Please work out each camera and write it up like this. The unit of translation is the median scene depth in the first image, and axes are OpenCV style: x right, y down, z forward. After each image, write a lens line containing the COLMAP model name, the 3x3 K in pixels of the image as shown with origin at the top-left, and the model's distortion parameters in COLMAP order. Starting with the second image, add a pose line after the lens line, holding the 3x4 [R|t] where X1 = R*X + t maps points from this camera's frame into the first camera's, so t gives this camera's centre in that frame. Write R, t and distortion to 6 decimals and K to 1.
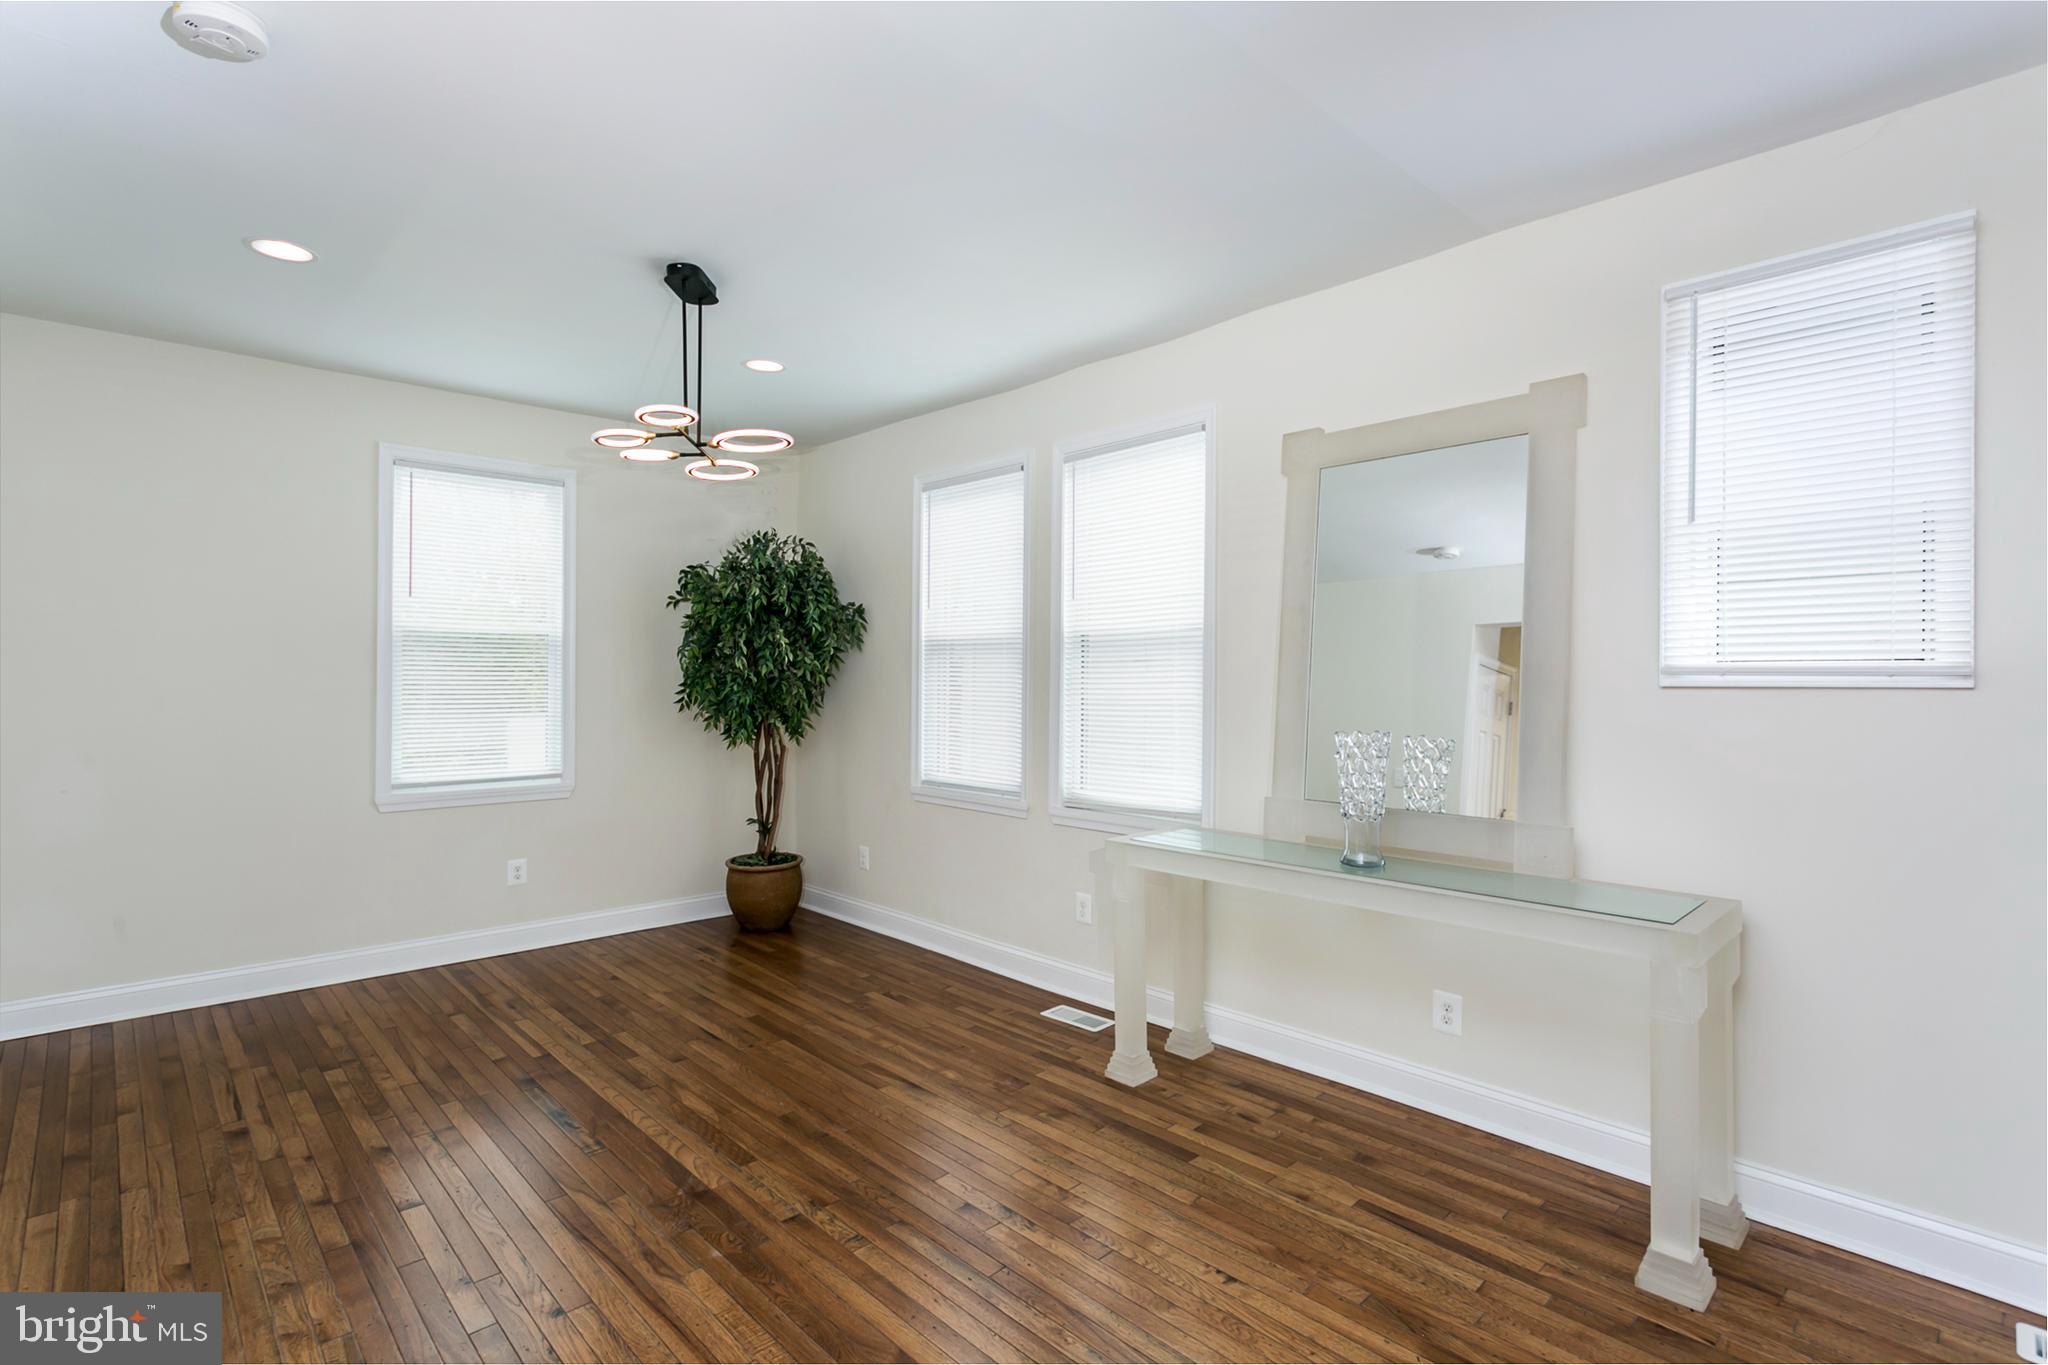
lens RADIAL K [[986.2, 0, 1012.9], [0, 986.2, 682.1], [0, 0, 1]] dist [0.002669, 0.000012]
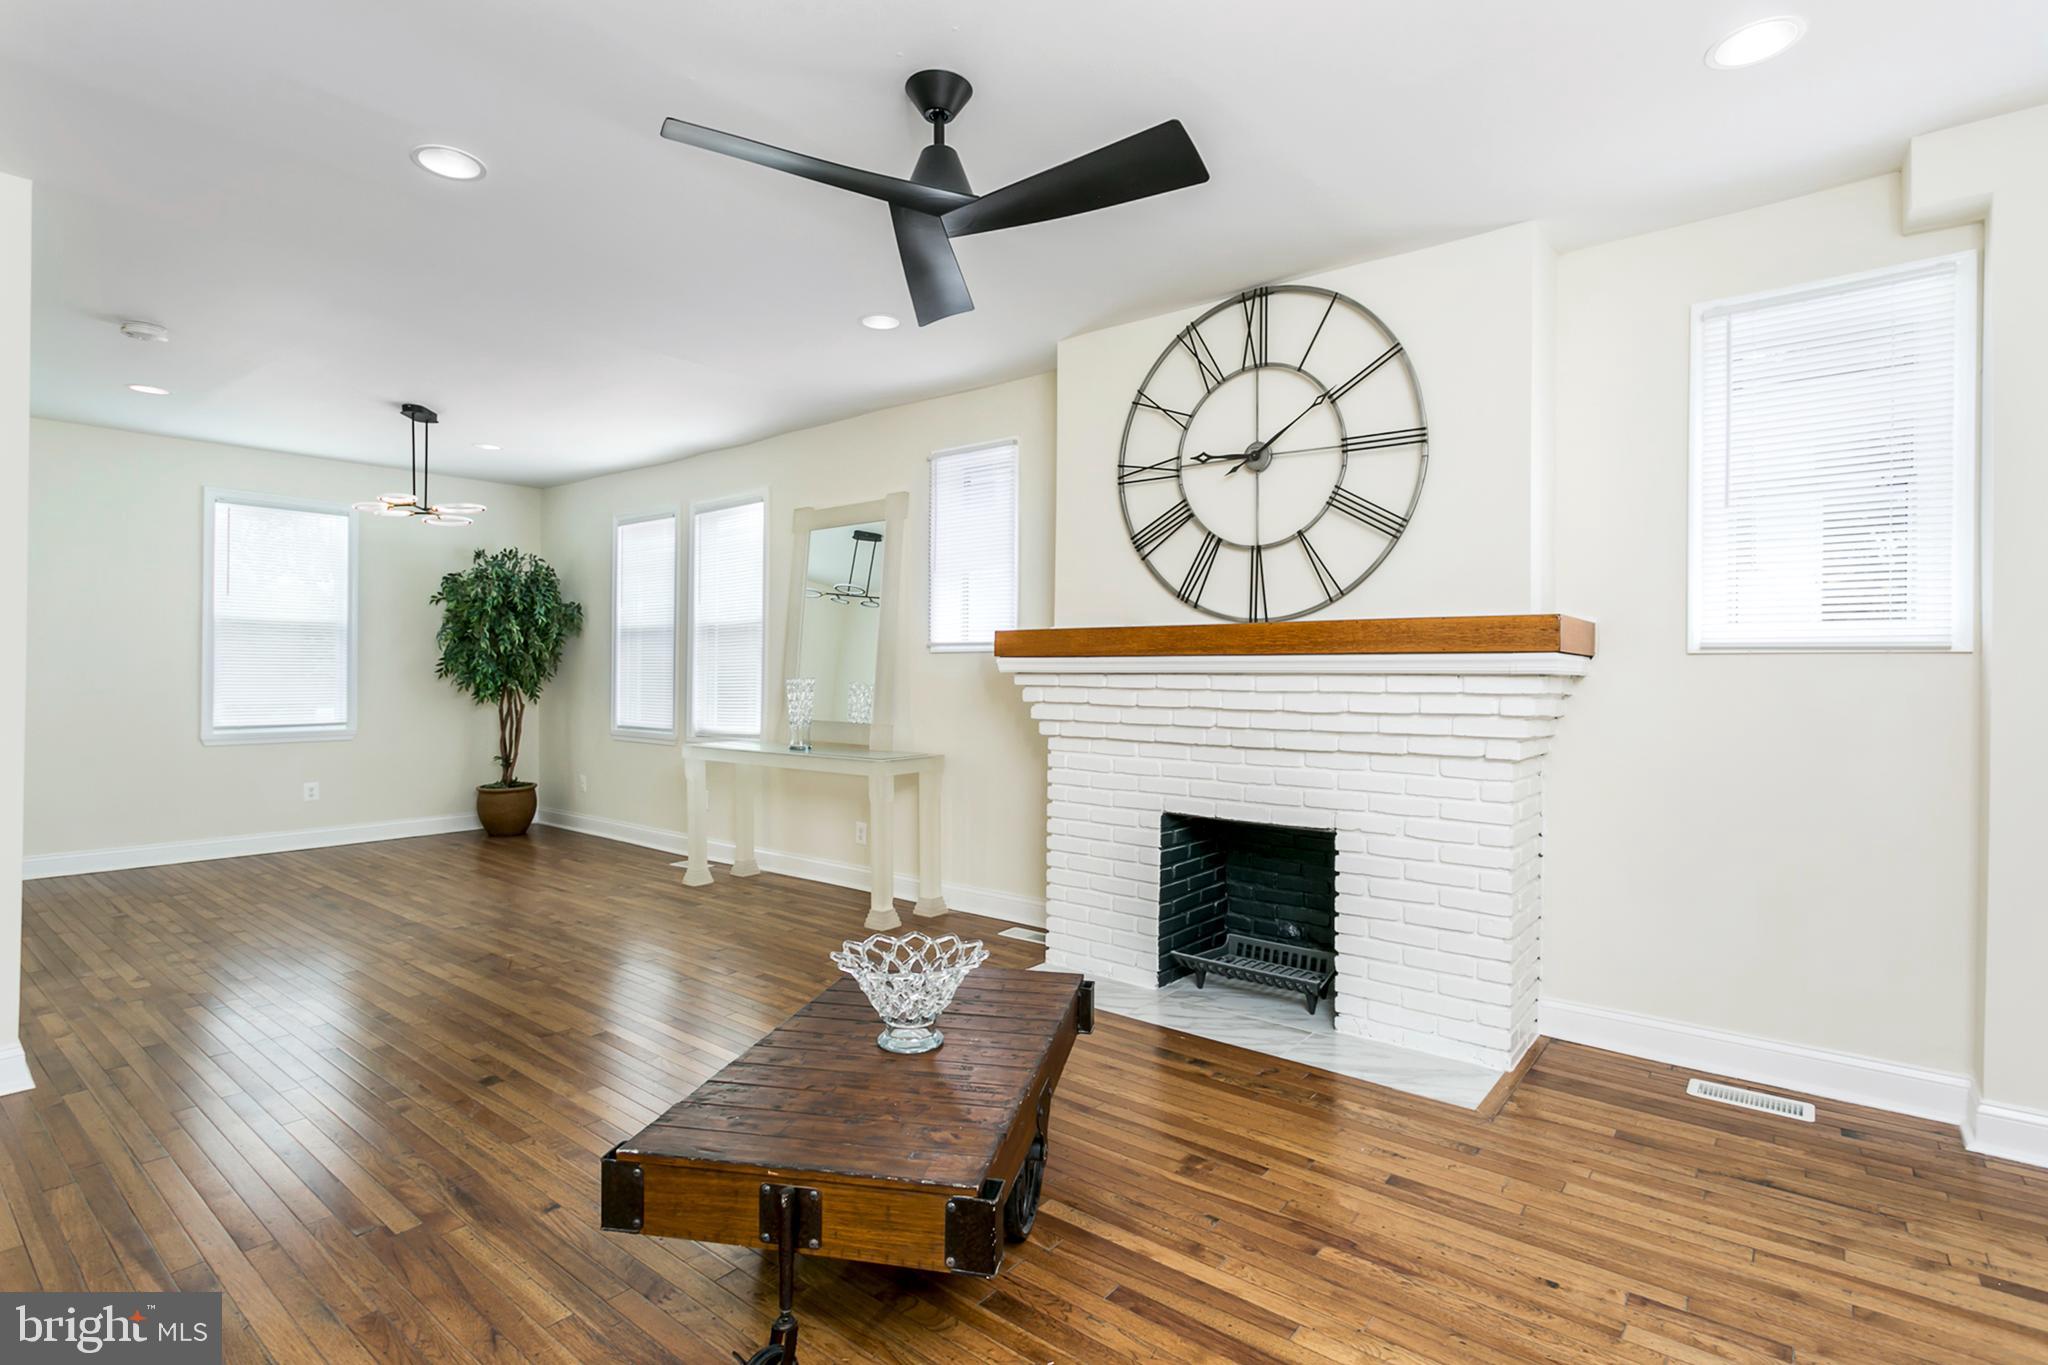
lens RADIAL K [[986.2, 0, 1023.0], [0, 986.2, 677.6], [0, 0, 1]] dist [0.002669, 0.000012]
pose [[0.989531, 0.001312, 0.144314, 0.309166], [-0.001075, 0.999998, -0.001723, 0.033280], [-0.144316, 0.001550, 0.989530, -0.557275]]
